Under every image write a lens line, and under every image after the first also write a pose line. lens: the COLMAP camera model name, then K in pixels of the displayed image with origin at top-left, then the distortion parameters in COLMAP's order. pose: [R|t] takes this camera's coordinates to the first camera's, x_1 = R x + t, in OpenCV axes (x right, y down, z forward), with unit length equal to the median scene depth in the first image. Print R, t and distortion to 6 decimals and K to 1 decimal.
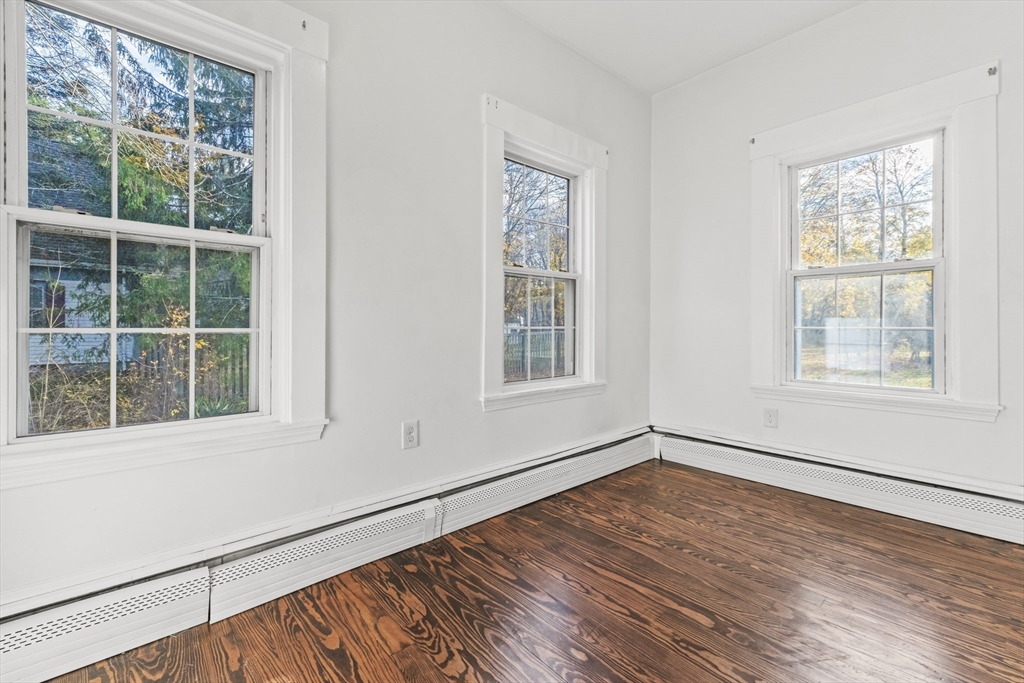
lens RADIAL K [[434.9, 0, 510.6], [0, 434.9, 331.9], [0, 0, 1]] dist [0.006705, -0.000805]
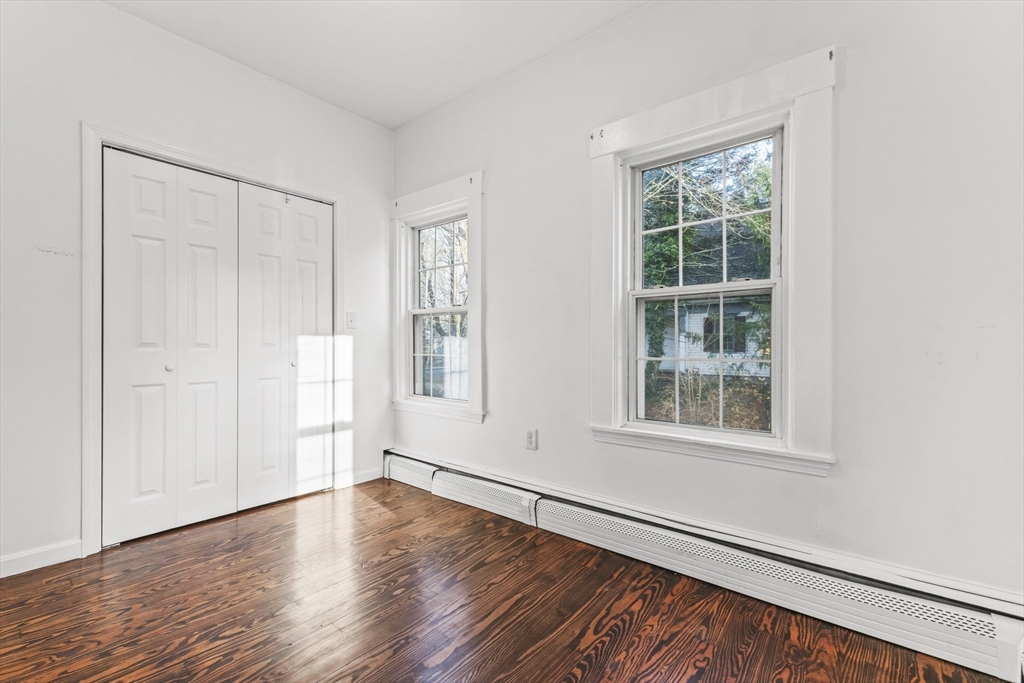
lens RADIAL K [[434.9, 0, 511.5], [0, 434.9, 345.2], [0, 0, 1]] dist [0.006705, -0.000805]
pose [[0.168612, -0.001202, -0.985682, 1.008048], [-0.010917, 0.999936, -0.003087, -0.037974], [0.985622, 0.011281, 0.168588, 0.694587]]
